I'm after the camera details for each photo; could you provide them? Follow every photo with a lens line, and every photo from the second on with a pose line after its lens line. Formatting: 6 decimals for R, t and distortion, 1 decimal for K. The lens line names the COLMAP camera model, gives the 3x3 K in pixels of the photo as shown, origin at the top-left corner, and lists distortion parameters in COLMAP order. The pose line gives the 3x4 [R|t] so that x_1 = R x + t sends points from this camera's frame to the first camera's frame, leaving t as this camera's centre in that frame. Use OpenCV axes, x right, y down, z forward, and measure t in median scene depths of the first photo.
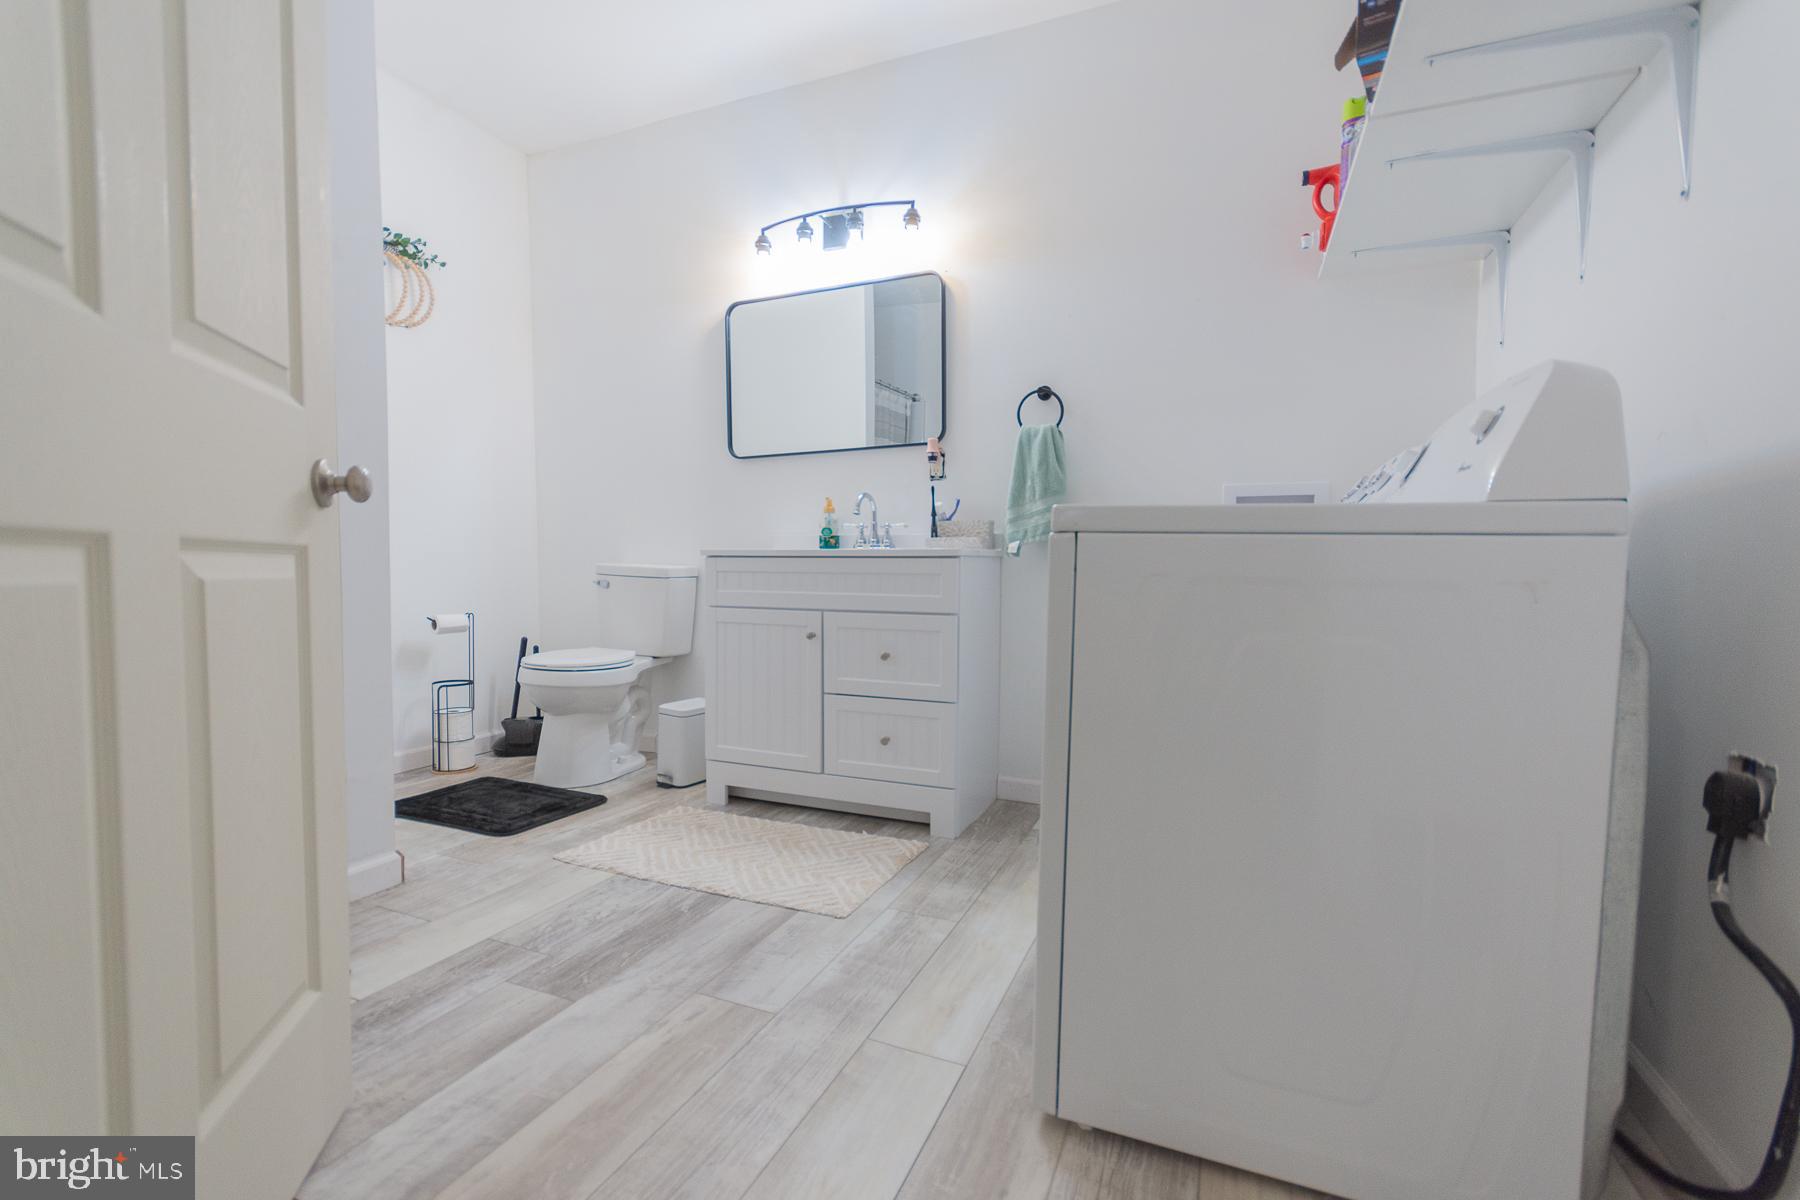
lens RADIAL K [[788.4, 0, 899.9], [0, 788.4, 606.7], [0, 0, 1]] dist [0.004406, -0.000063]
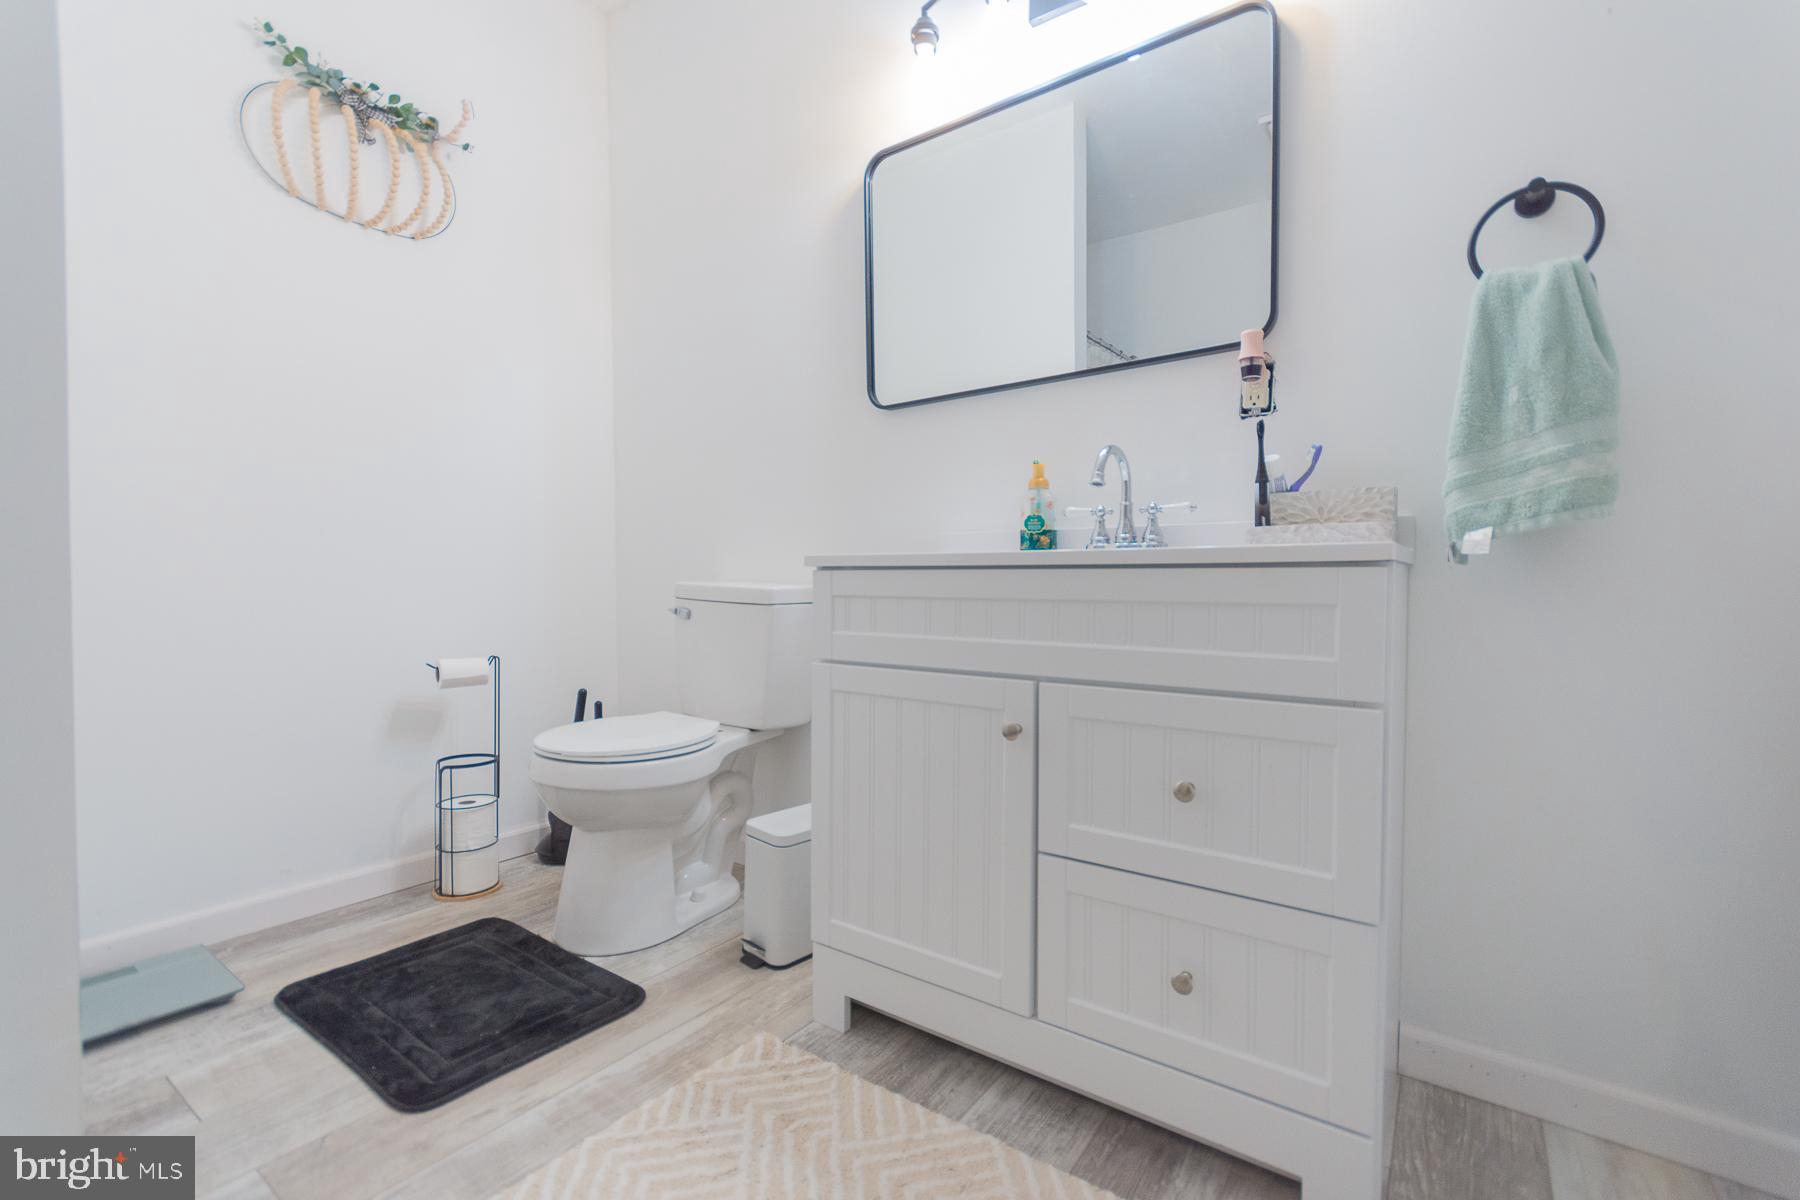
lens RADIAL K [[788.4, 0, 899.9], [0, 788.4, 606.7], [0, 0, 1]] dist [0.004406, -0.000063]
pose [[0.976629, 0.003813, -0.214899, -0.068633], [-0.008777, 0.999716, -0.022153, -0.024671], [0.214753, 0.023521, 0.976385, 0.462620]]
